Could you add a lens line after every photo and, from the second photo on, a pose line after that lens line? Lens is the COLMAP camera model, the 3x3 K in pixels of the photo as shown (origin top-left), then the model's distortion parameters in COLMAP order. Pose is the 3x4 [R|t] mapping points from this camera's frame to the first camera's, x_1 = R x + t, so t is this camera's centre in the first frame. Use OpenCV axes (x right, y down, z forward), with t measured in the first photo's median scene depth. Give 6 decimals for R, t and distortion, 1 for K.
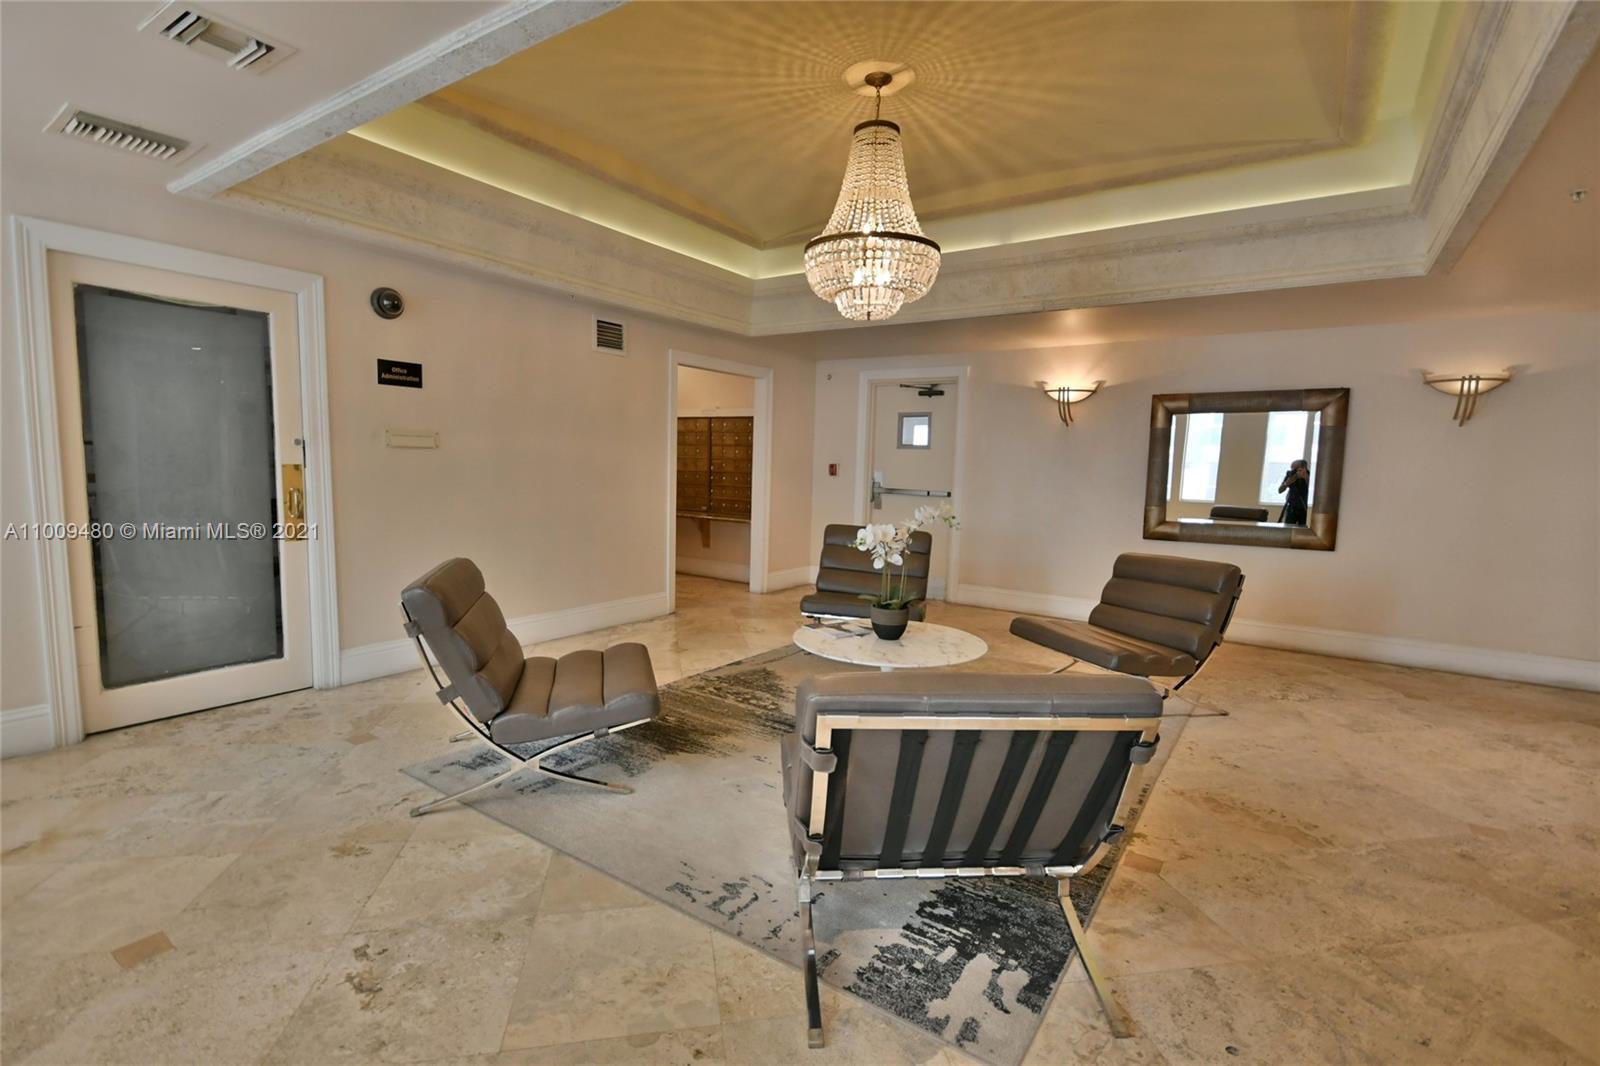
lens RADIAL K [[743.1, 0, 799.0], [0, 743.1, 535.9], [0, 0, 1]] dist [0.001645, 0.000148]
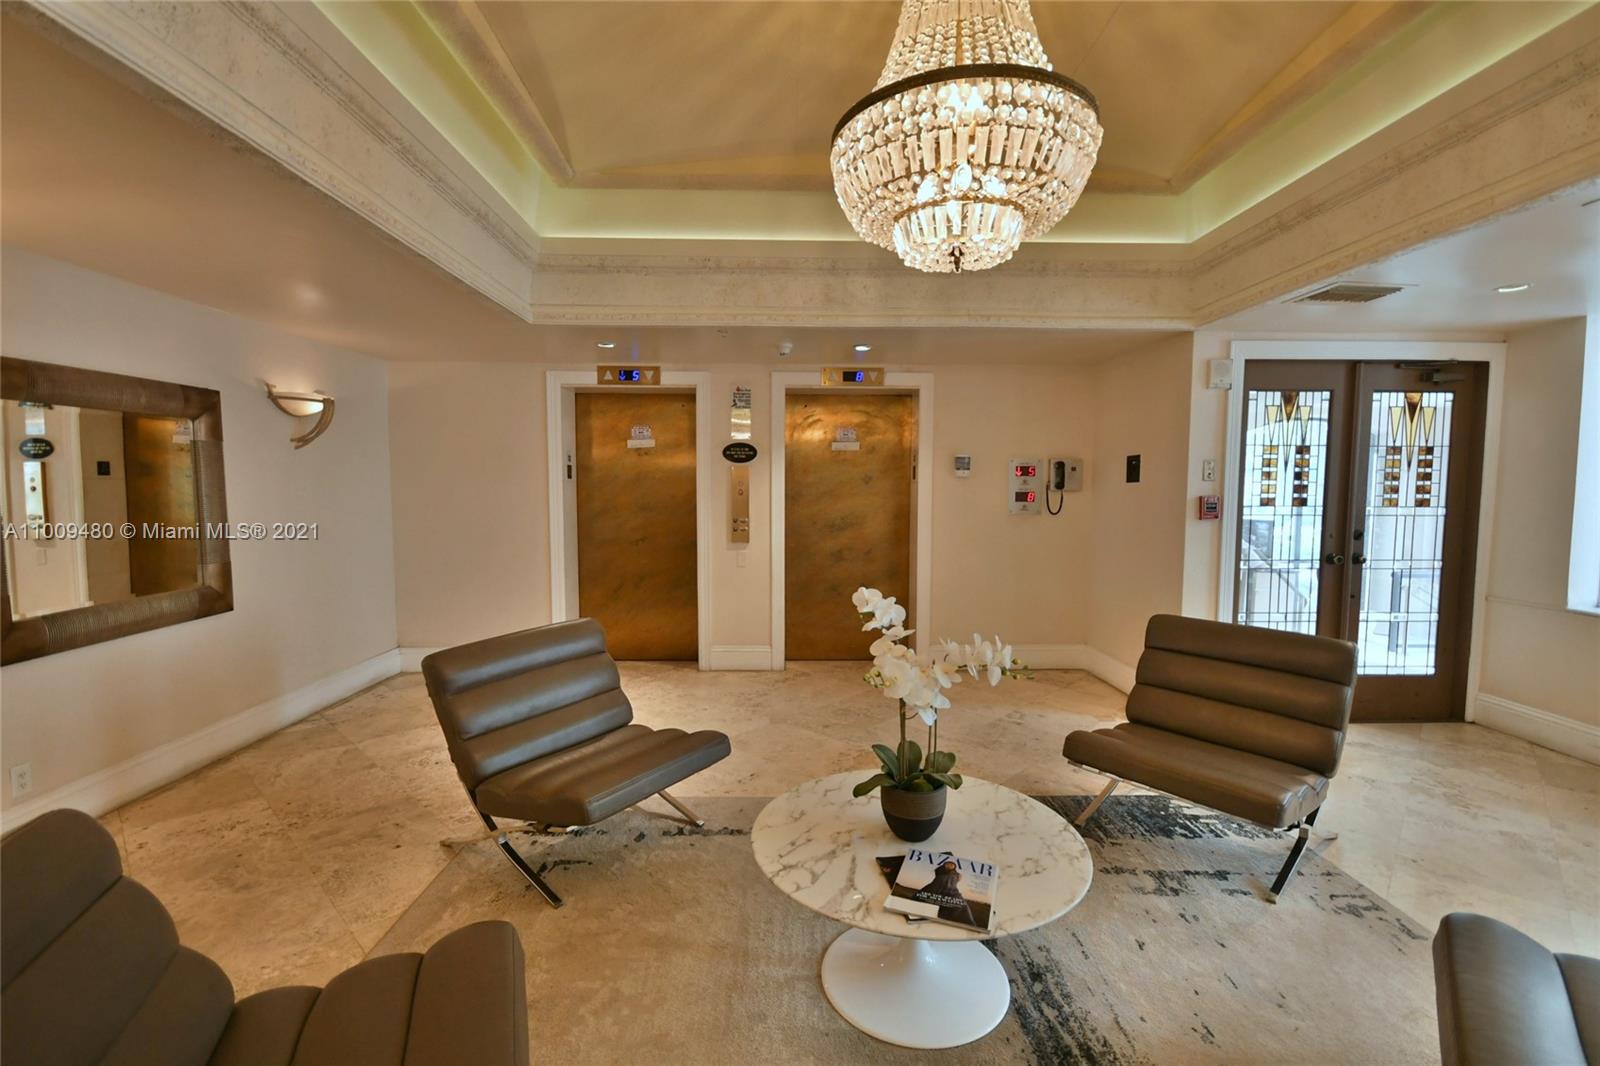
lens RADIAL K [[701.5, 0, 798.3], [0, 701.5, 535.0], [0, 0, 1]] dist [-0.001905, -0.000555]
pose [[-0.576250, -0.086796, 0.812652, -0.420359], [0.060391, 0.987104, 0.148252, -0.298693], [-0.815039, 0.134508, -0.563577, 2.218689]]
